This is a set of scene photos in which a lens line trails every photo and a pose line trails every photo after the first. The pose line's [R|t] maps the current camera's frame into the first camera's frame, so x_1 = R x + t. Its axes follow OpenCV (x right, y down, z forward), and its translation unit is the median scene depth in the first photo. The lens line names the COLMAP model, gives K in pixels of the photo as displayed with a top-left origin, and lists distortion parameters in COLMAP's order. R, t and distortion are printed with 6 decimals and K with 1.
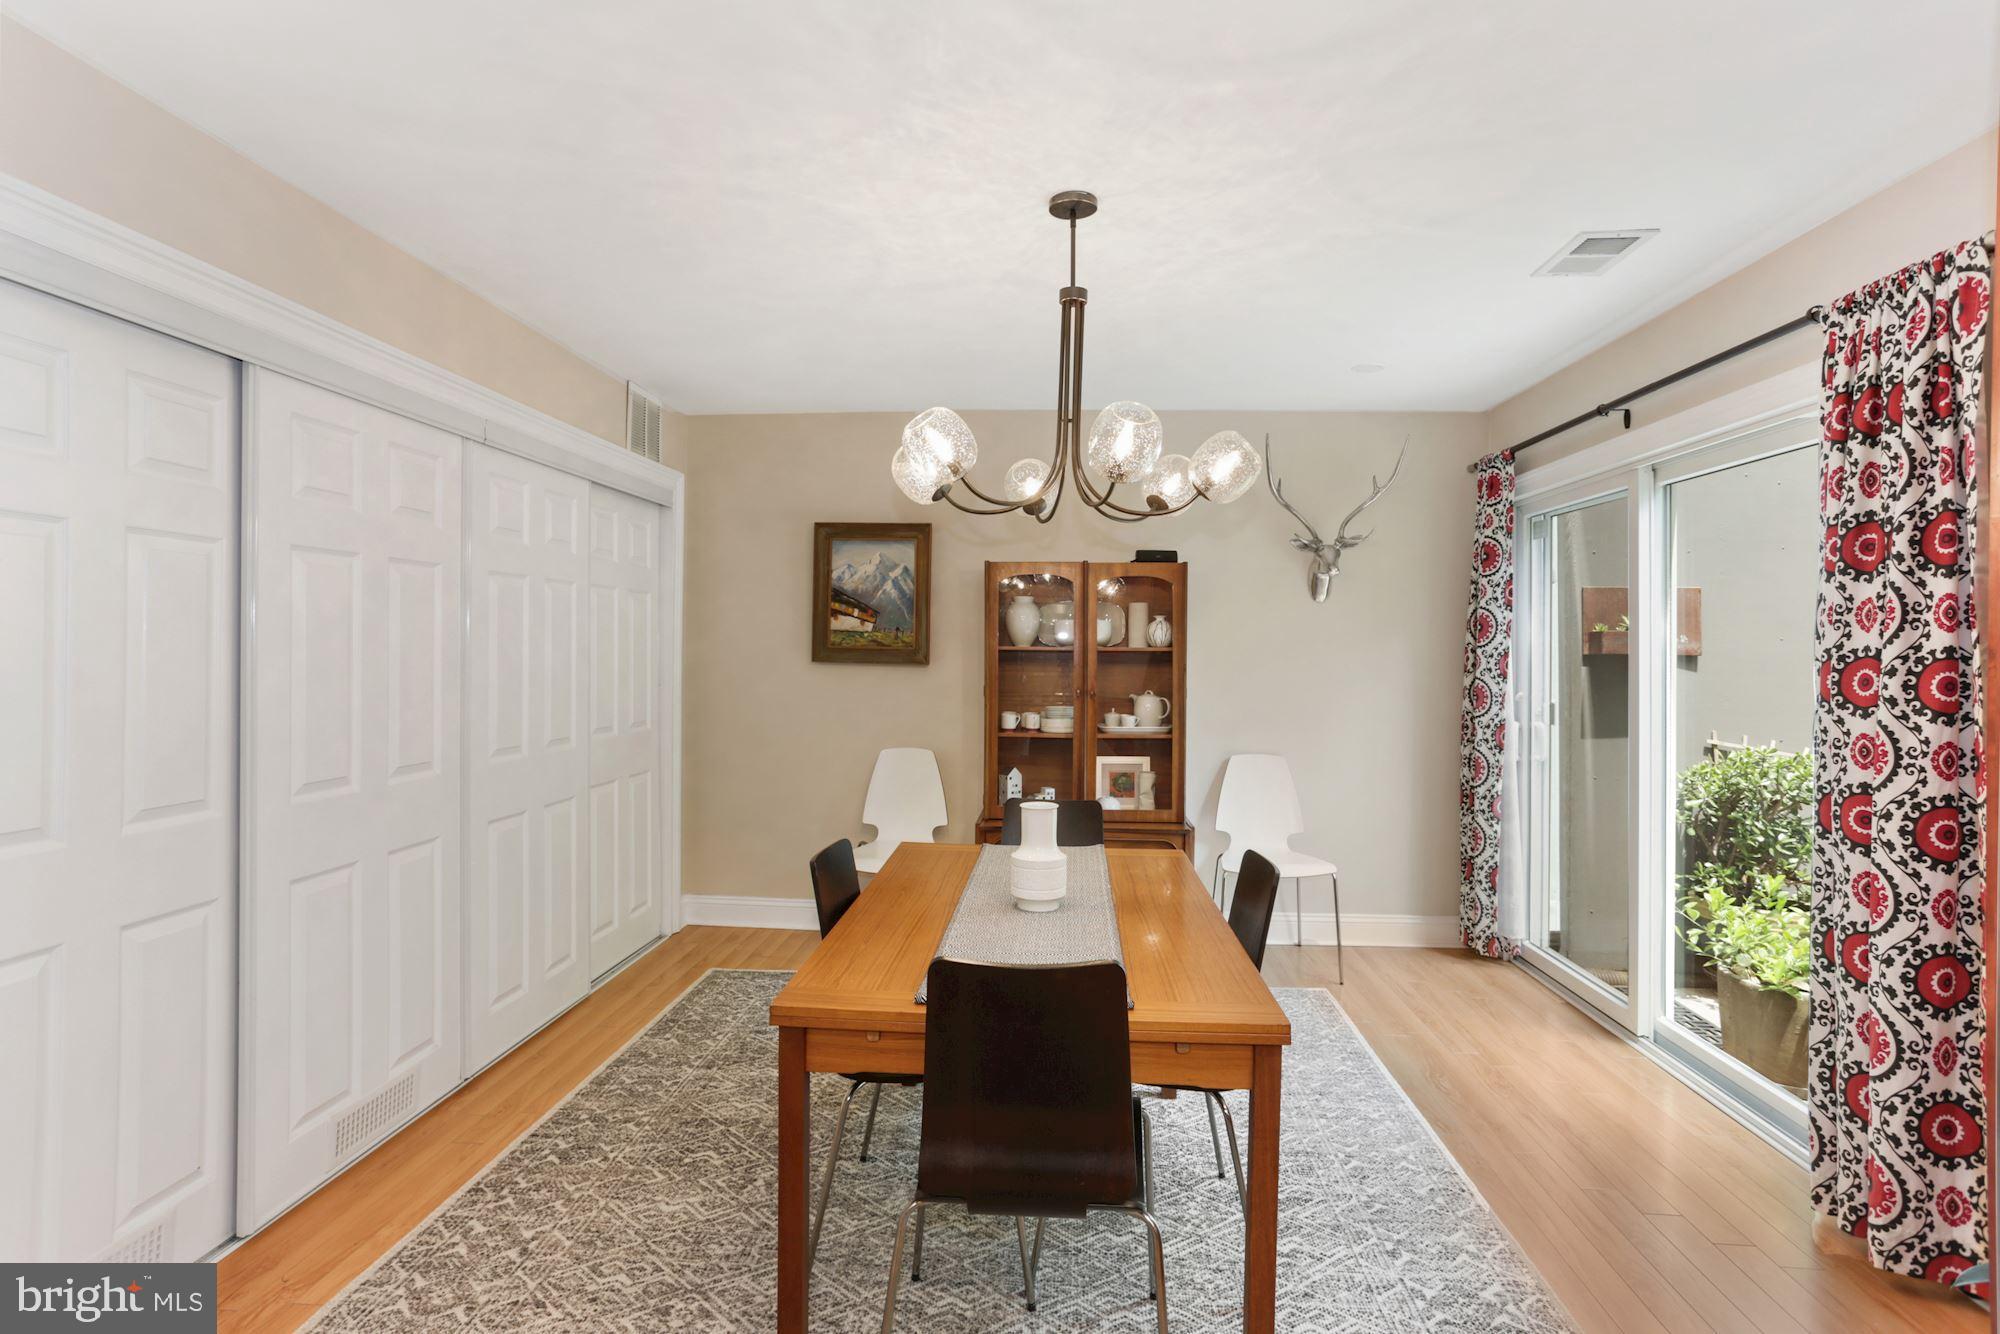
lens RADIAL K [[977.3, 0, 989.6], [0, 977.3, 650.5], [0, 0, 1]] dist [-0.050358, 0.017468]
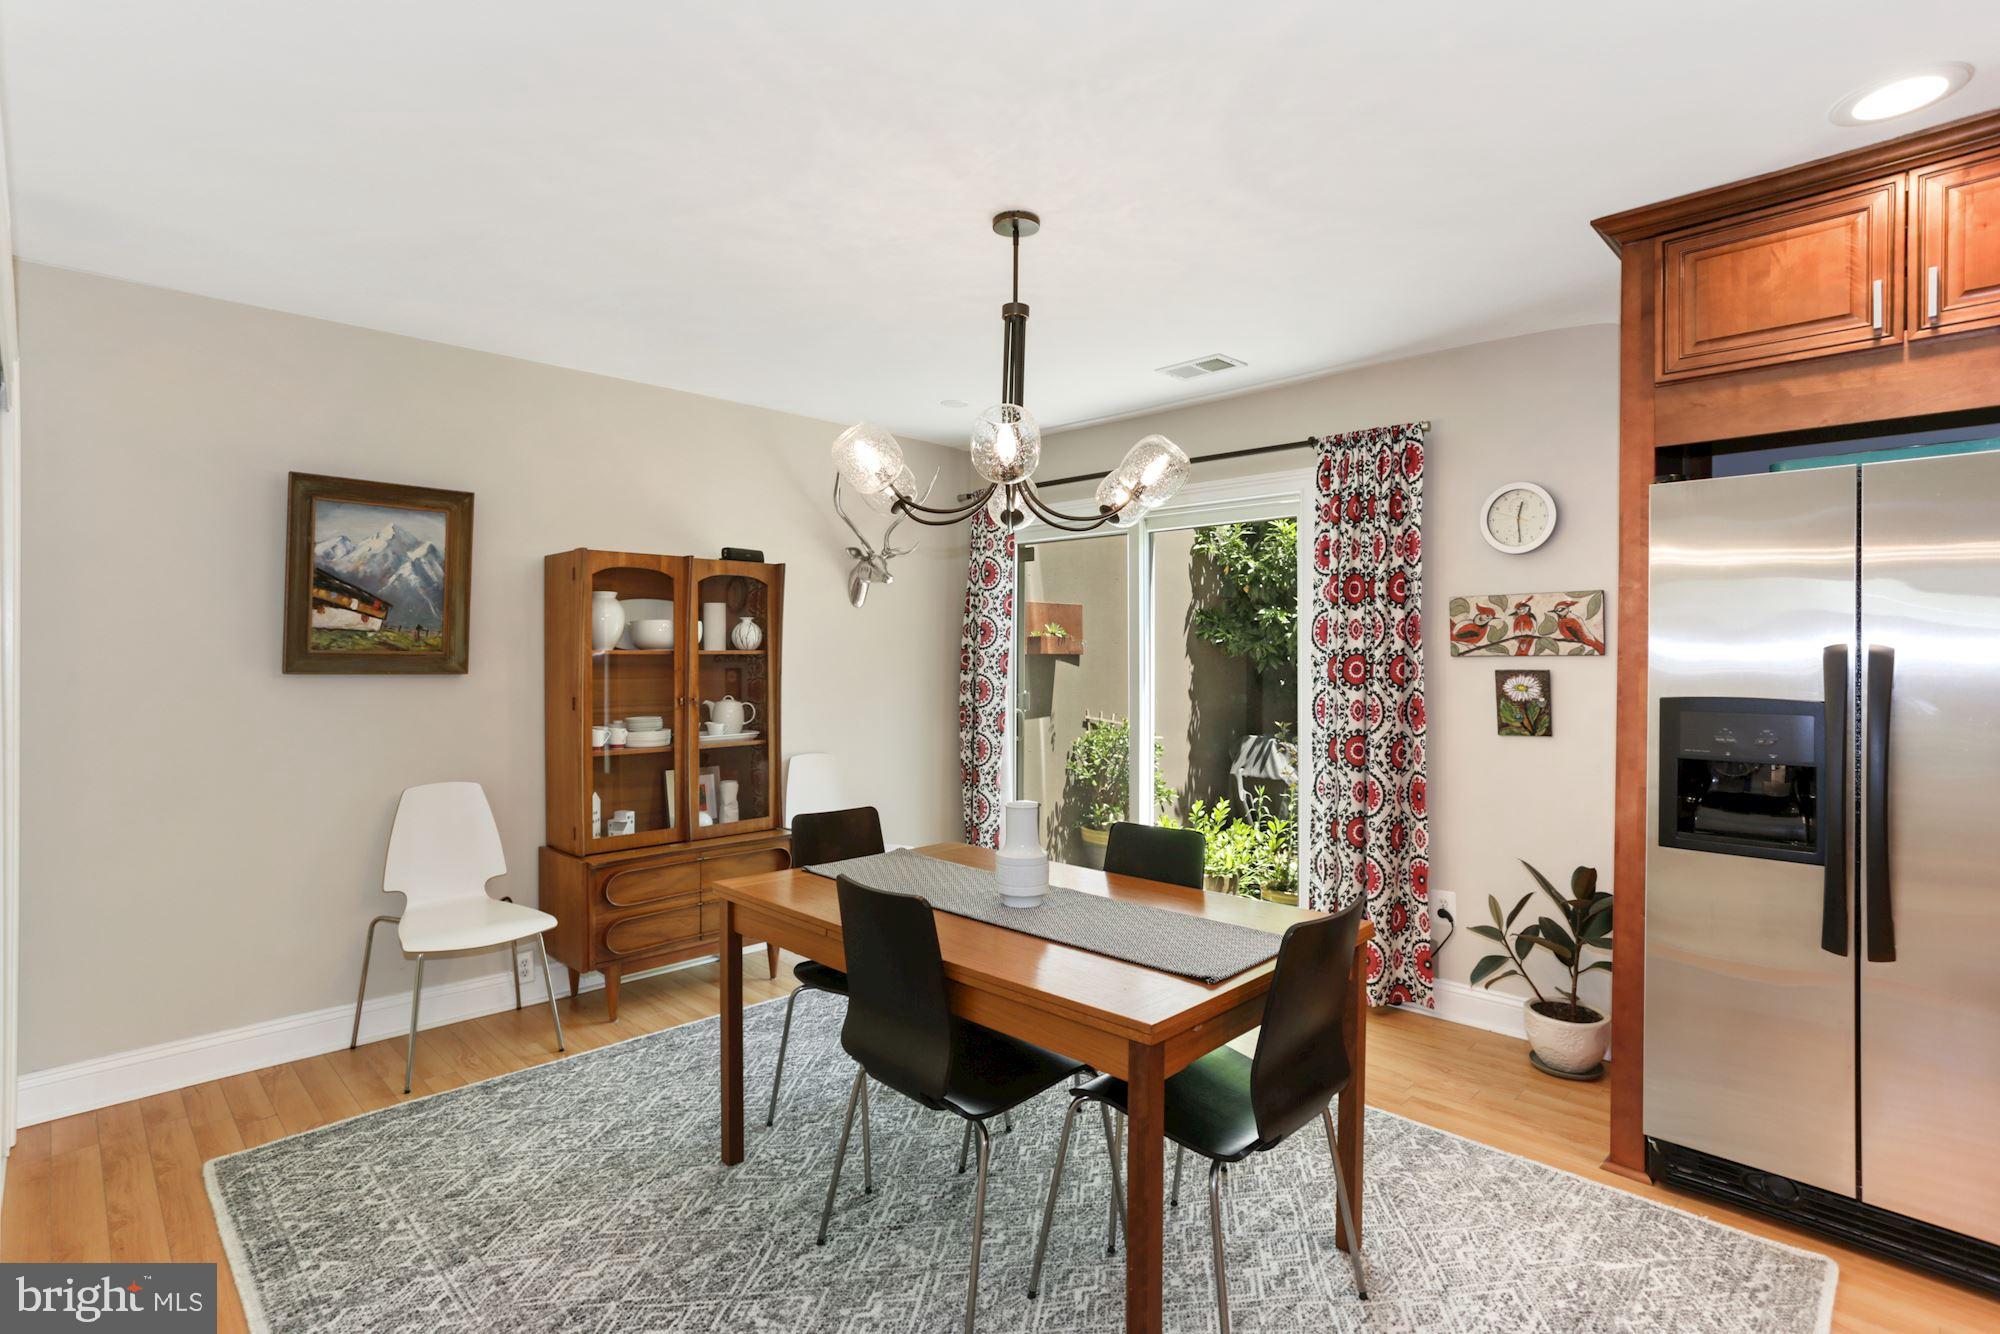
lens RADIAL K [[977.3, 0, 1041.5], [0, 977.3, 651.3], [0, 0, 1]] dist [-0.050358, 0.017468]
pose [[0.631364, -0.006178, 0.775462, -0.398382], [0.005855, 0.999978, 0.003200, -0.003768], [-0.775465, 0.002520, 0.631386, 0.178000]]
